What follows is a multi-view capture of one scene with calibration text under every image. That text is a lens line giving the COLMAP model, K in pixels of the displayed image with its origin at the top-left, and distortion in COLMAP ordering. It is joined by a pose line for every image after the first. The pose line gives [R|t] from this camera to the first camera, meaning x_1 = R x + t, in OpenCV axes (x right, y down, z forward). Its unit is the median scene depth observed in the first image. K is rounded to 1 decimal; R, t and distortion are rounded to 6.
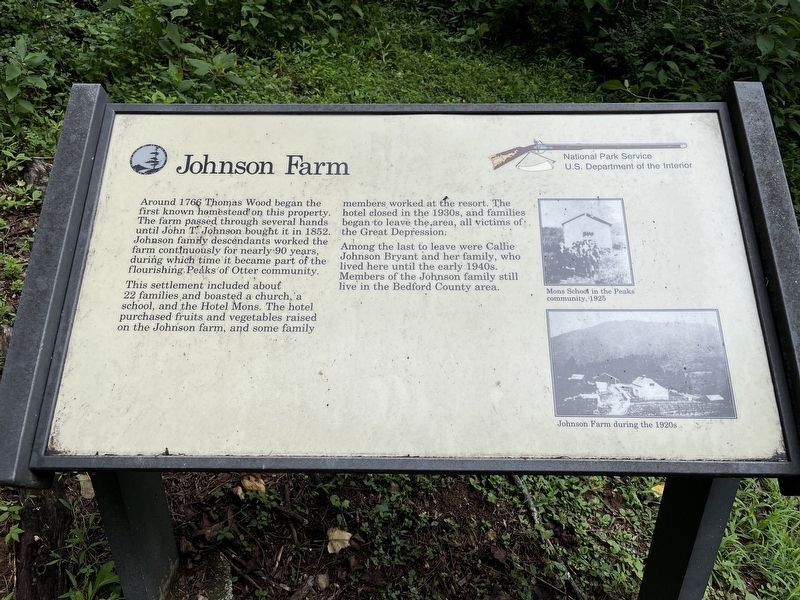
lens RADIAL K [[608.5, 0, 399.4], [0, 608.5, 299.1], [0, 0, 1]] dist [0.008606, 0.002300]
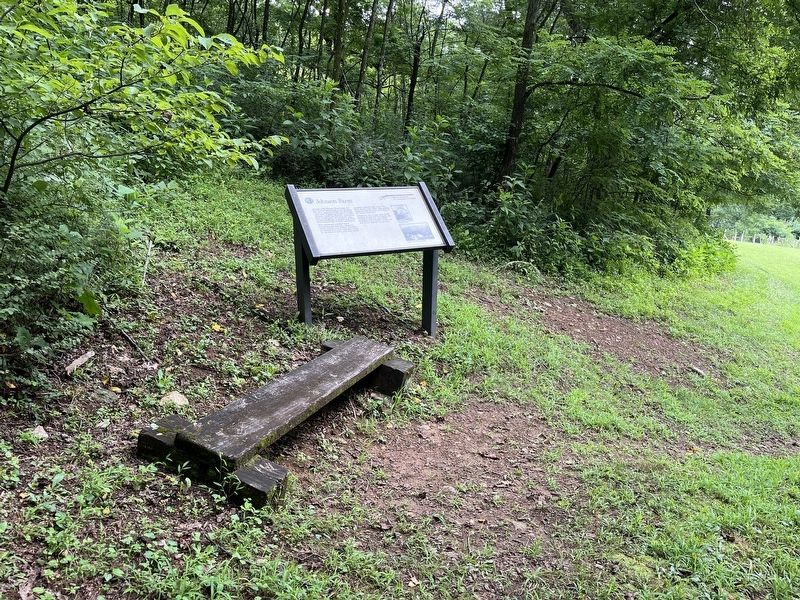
lens RADIAL K [[608.5, 0, 399.4], [0, 608.5, 300.4], [0, 0, 1]] dist [0.008606, 0.002300]
pose [[0.847169, -0.107410, 0.520353, -2.489928], [0.207564, 0.968435, -0.138026, 1.345194], [-0.489102, 0.224938, 0.842723, -3.165023]]
